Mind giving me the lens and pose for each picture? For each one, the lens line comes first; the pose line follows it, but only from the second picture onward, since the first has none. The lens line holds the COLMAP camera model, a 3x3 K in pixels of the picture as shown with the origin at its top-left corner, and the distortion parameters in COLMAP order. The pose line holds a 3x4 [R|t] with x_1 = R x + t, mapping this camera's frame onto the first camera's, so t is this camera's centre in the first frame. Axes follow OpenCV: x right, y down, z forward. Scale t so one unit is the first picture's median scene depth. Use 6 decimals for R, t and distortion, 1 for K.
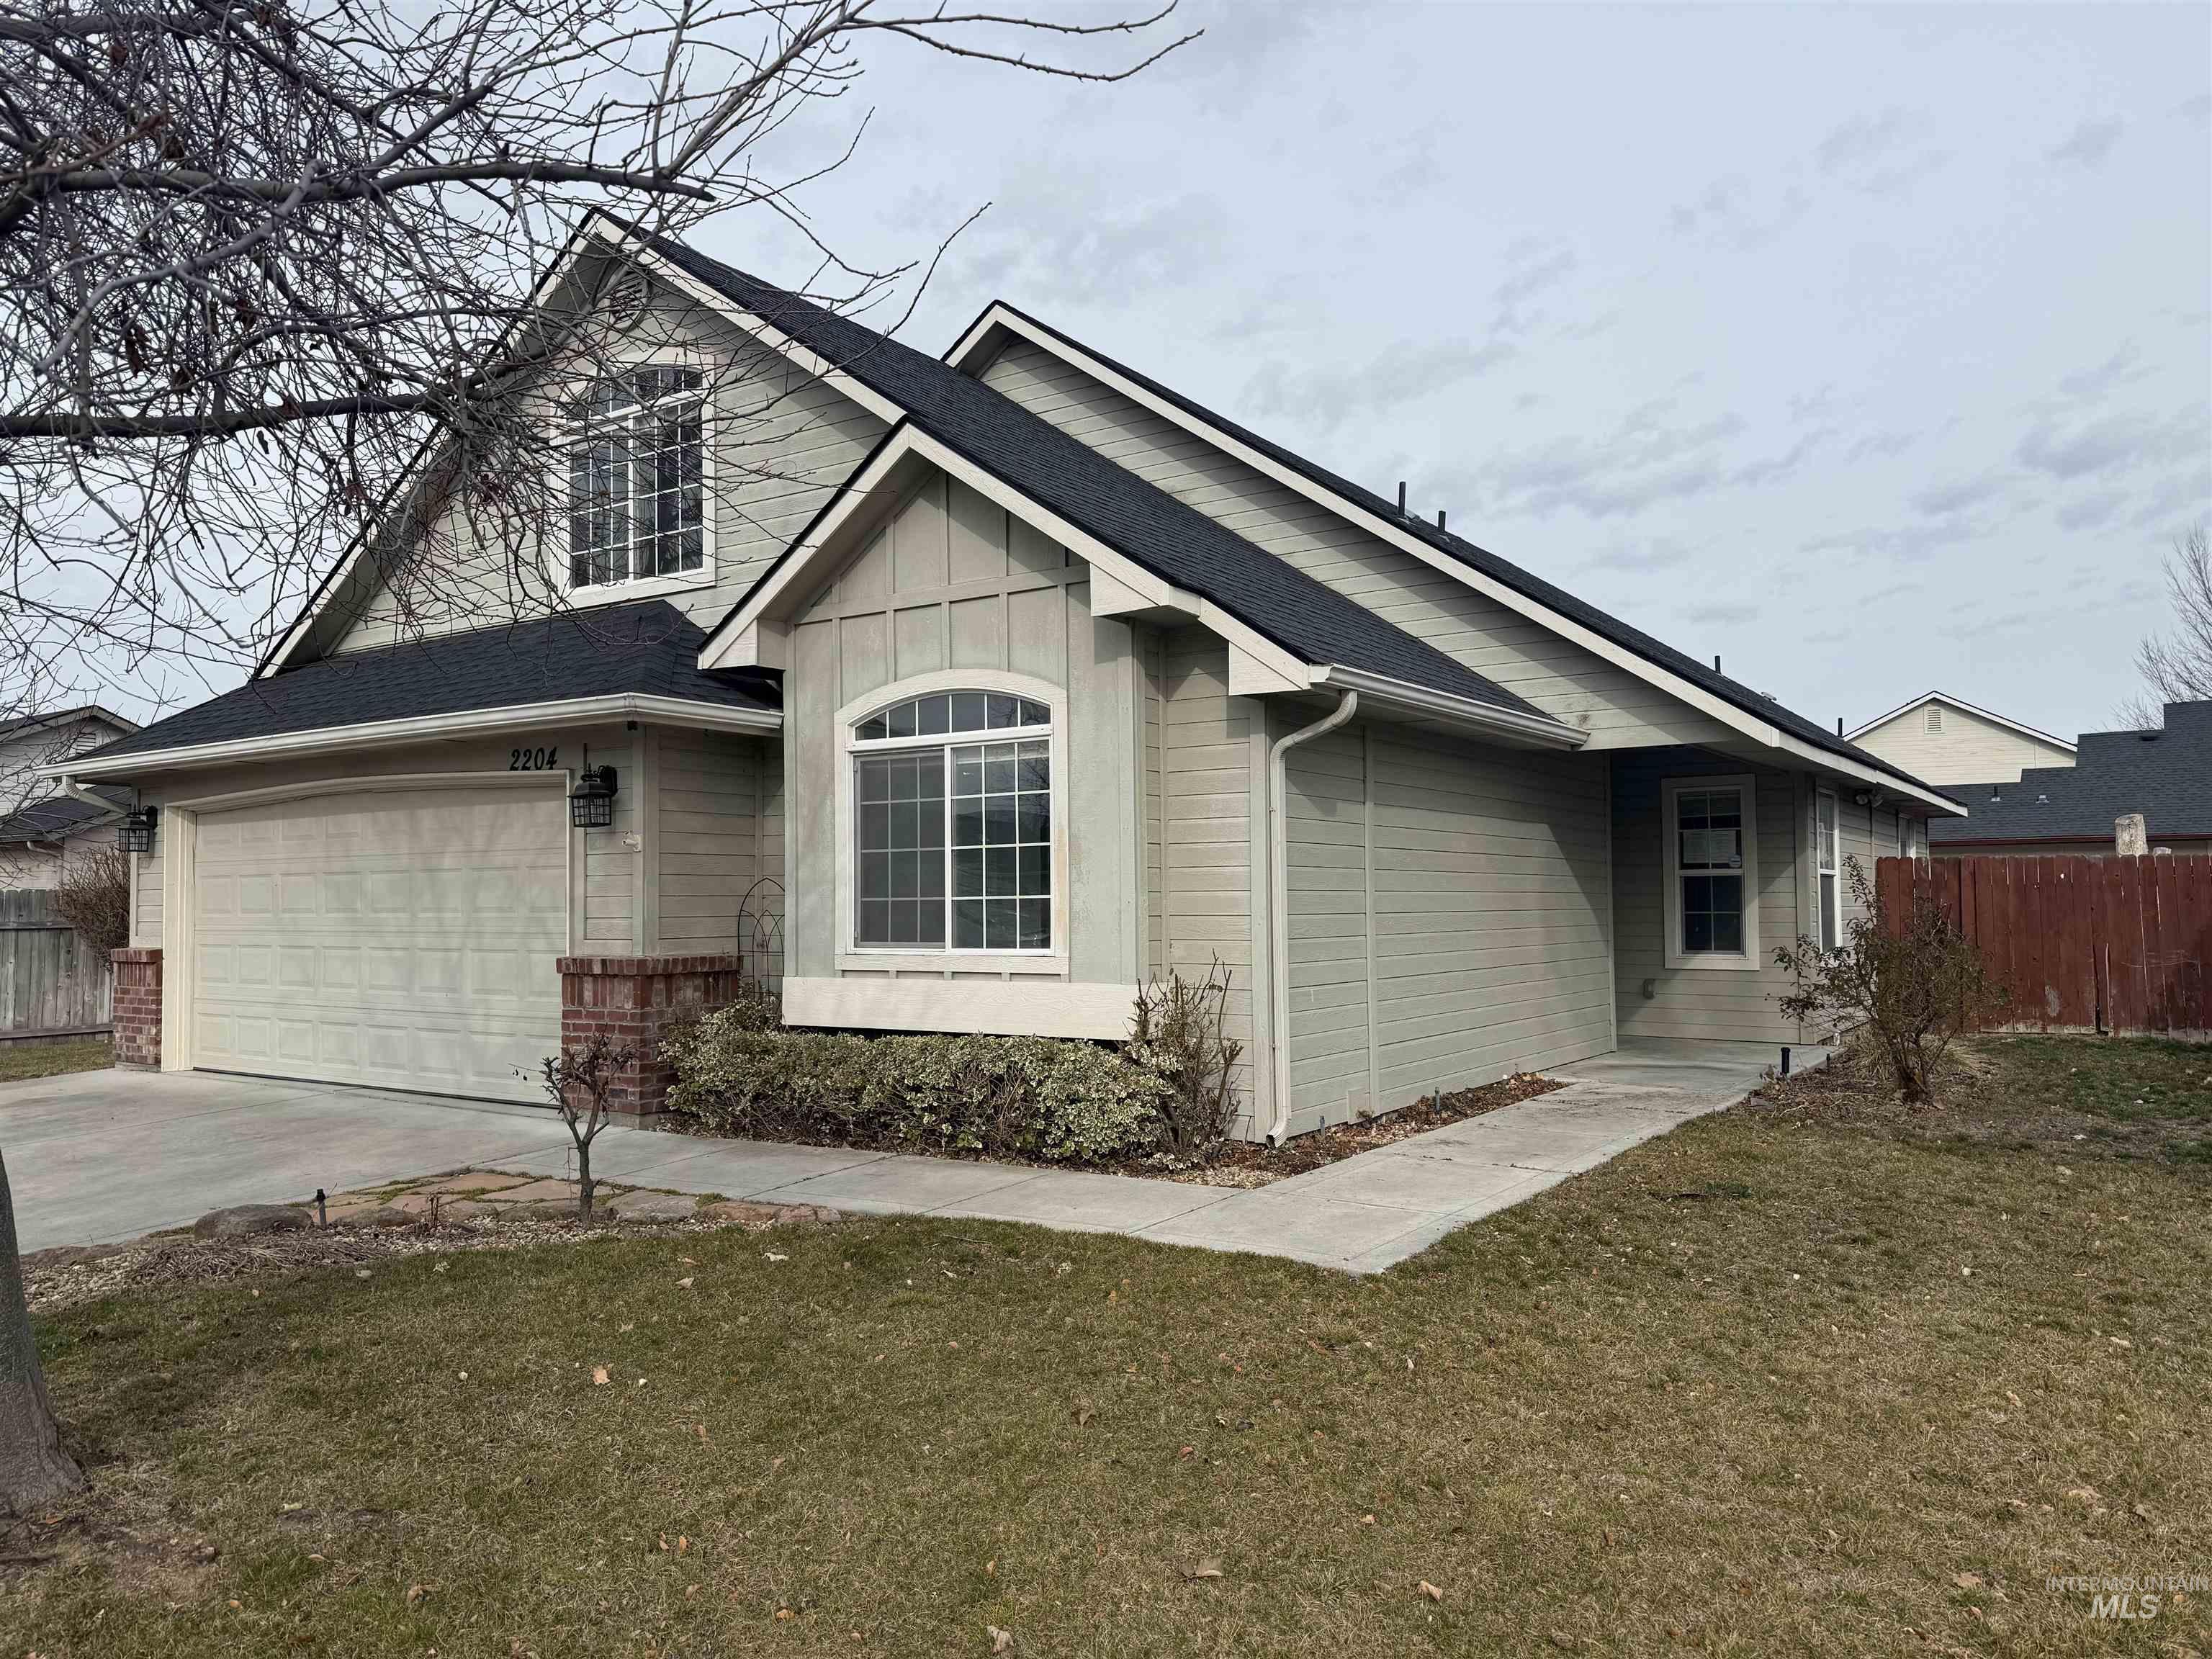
lens RADIAL K [[1544.1, 0, 1106.0], [0, 1544.1, 829.5], [0, 0, 1]] dist [0.145657, -0.214819]
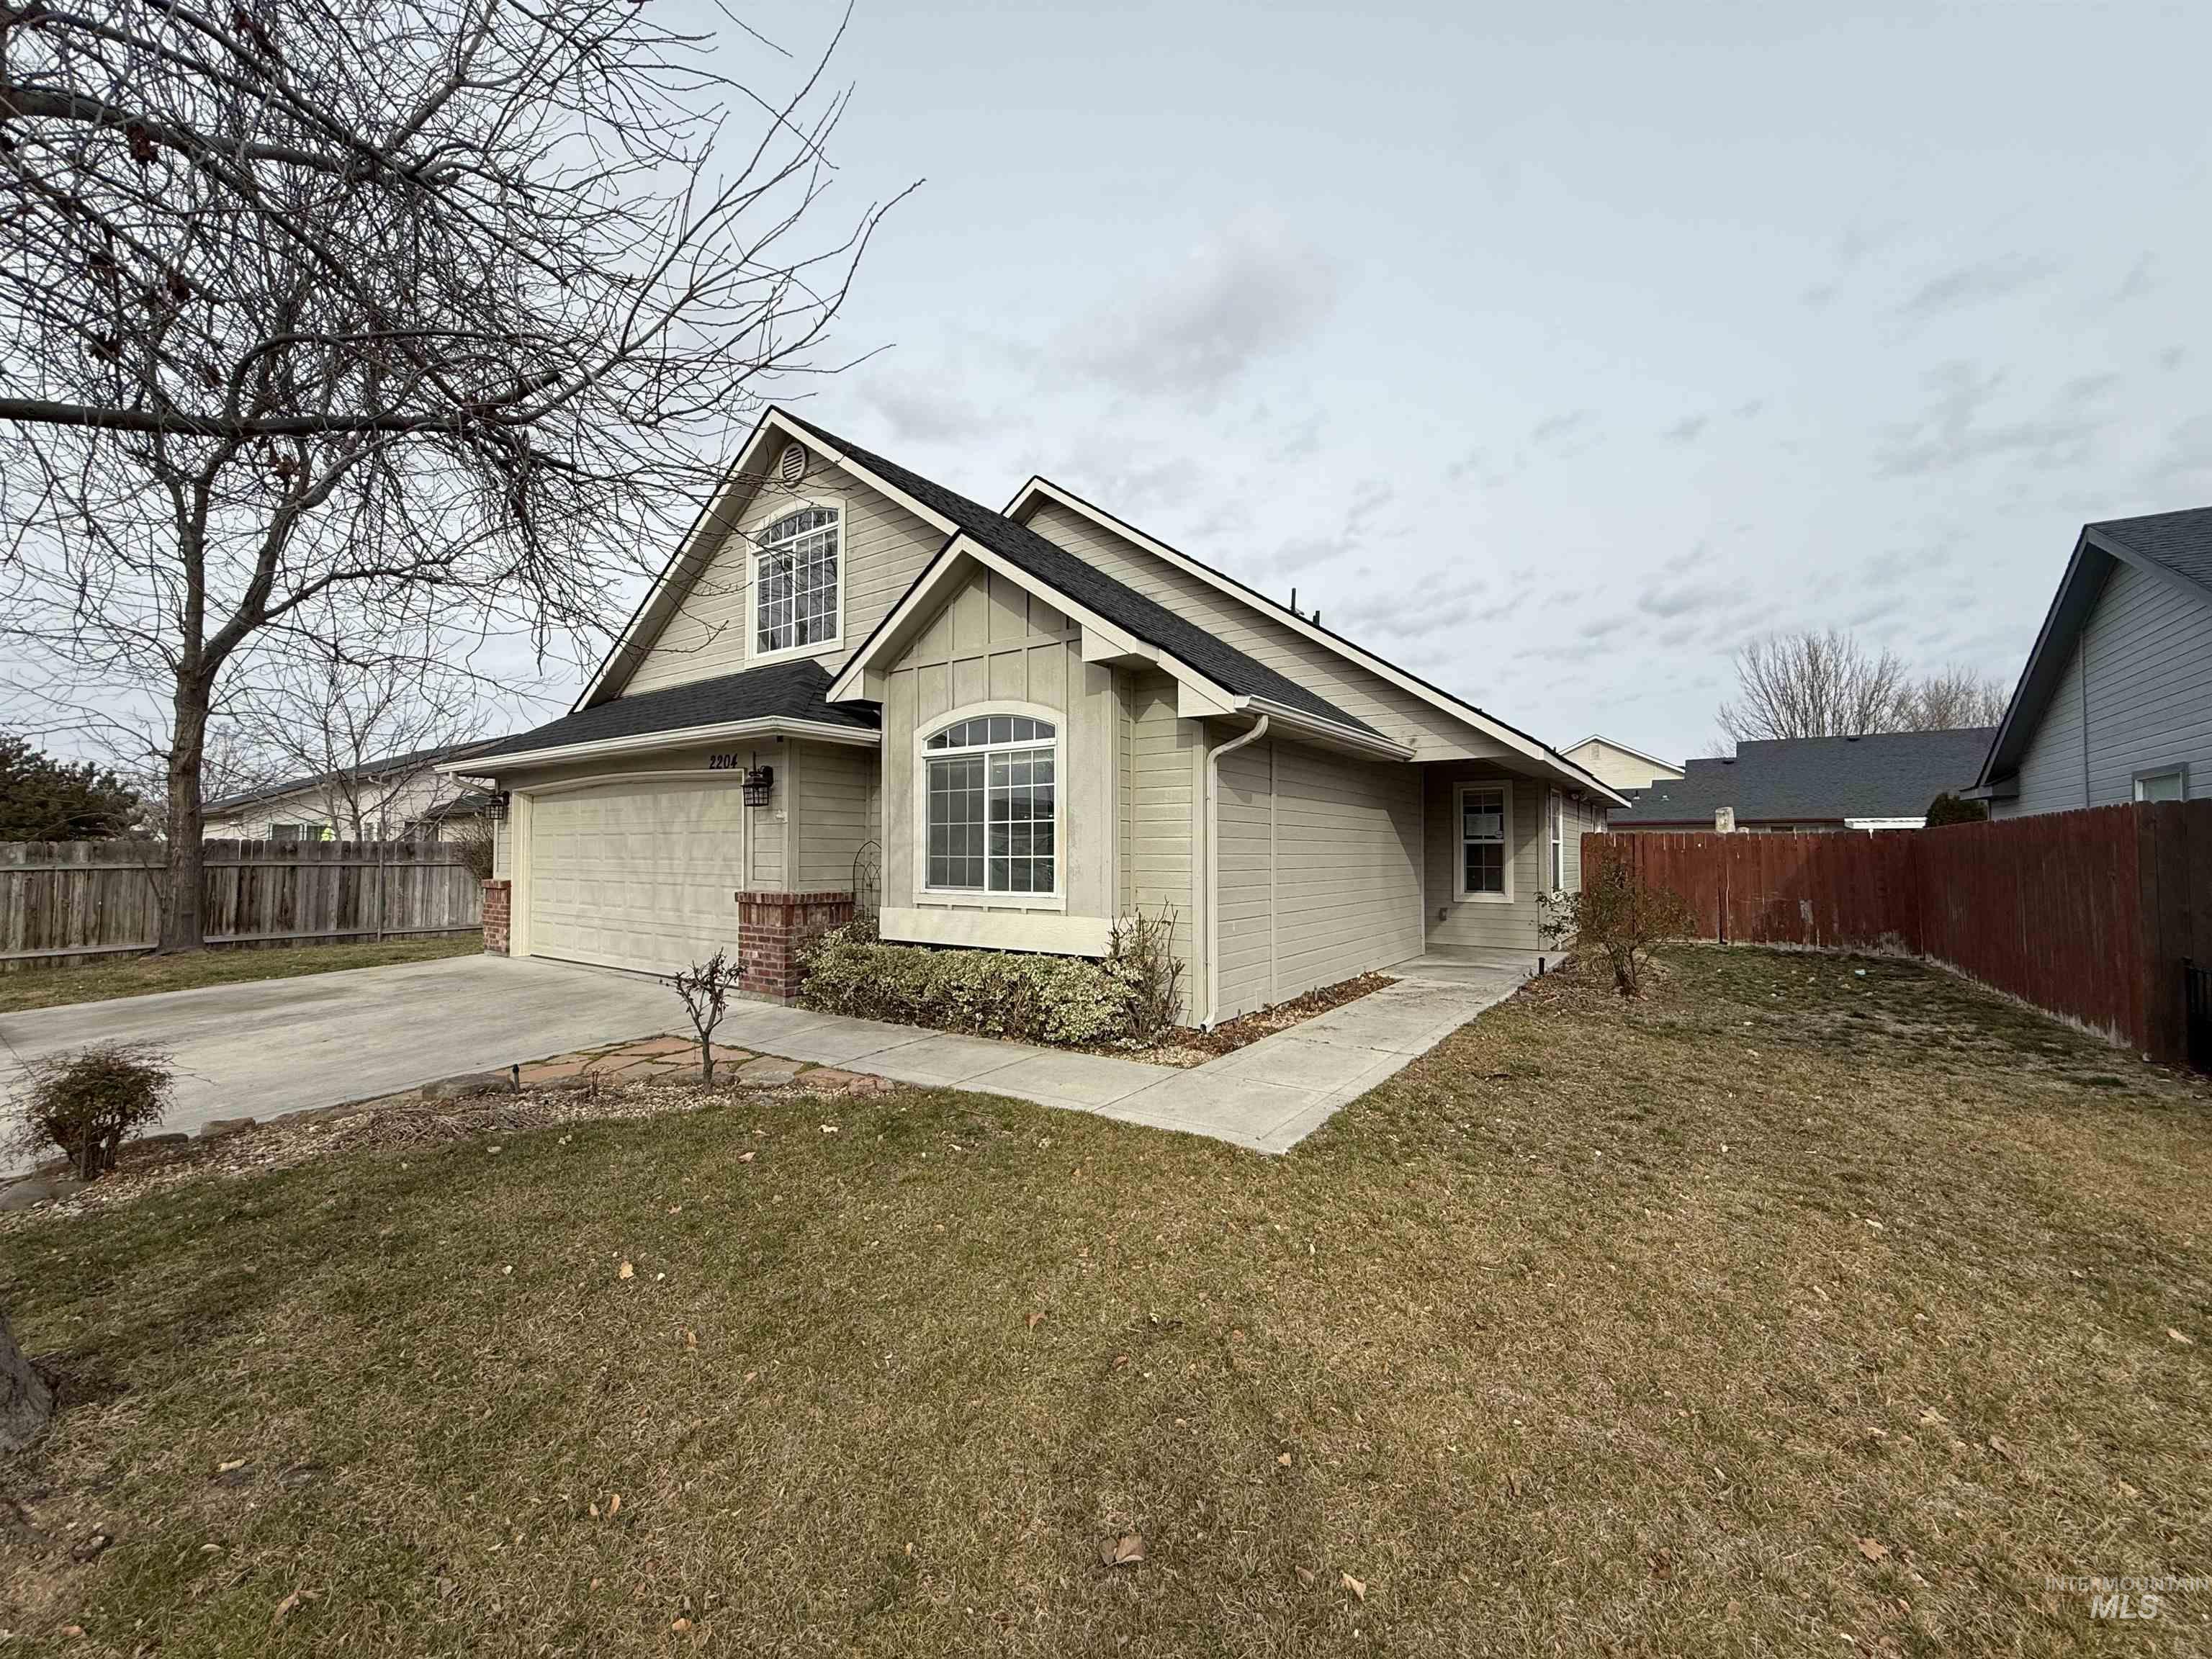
lens RADIAL K [[877.8, 0, 1096.6], [0, 877.8, 827.5], [0, 0, 1]] dist [0.000316, 0.000403]
pose [[0.999759, 0.008984, -0.020042, 0.020200], [-0.008619, 0.999797, 0.018230, 0.000559], [0.020202, -0.018052, 0.999633, 0.177381]]
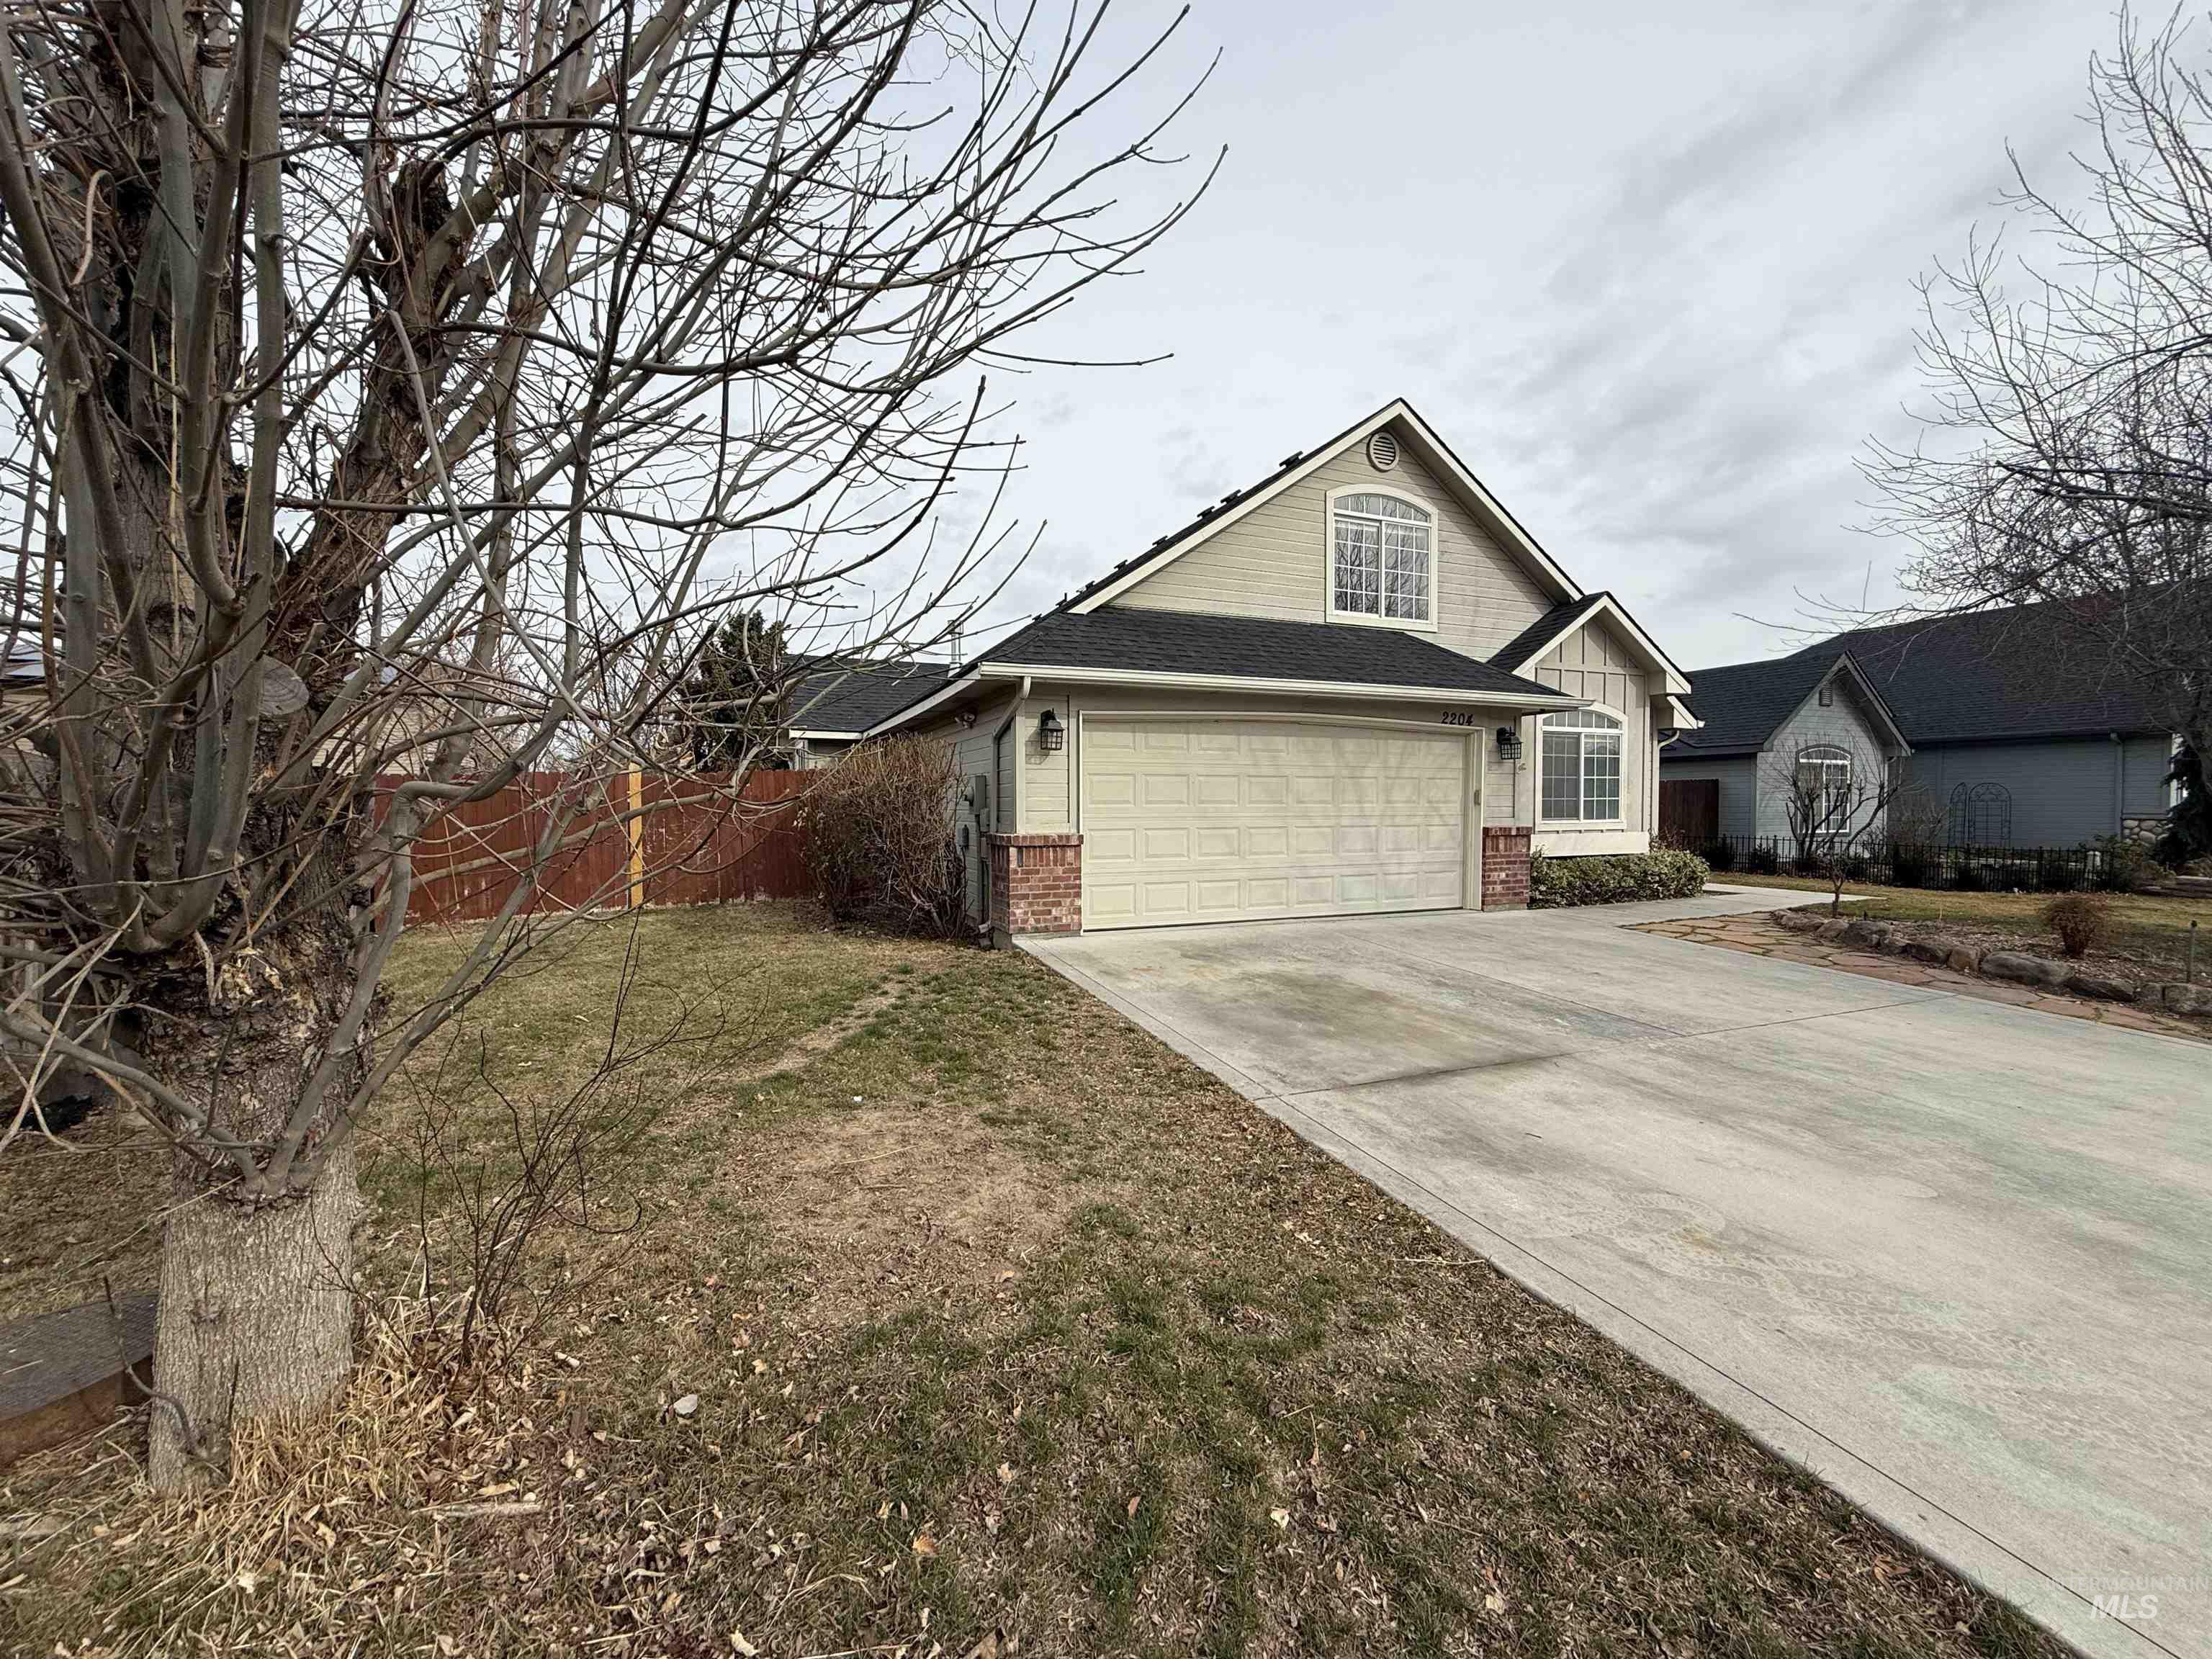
lens RADIAL K [[877.8, 0, 1096.6], [0, 877.8, 827.5], [0, 0, 1]] dist [0.000316, 0.000403]
pose [[0.547367, -0.015665, 0.836746, -1.705730], [-0.039367, 0.998236, 0.044440, 0.060925], [-0.835967, -0.057266, 0.545784, 0.933937]]
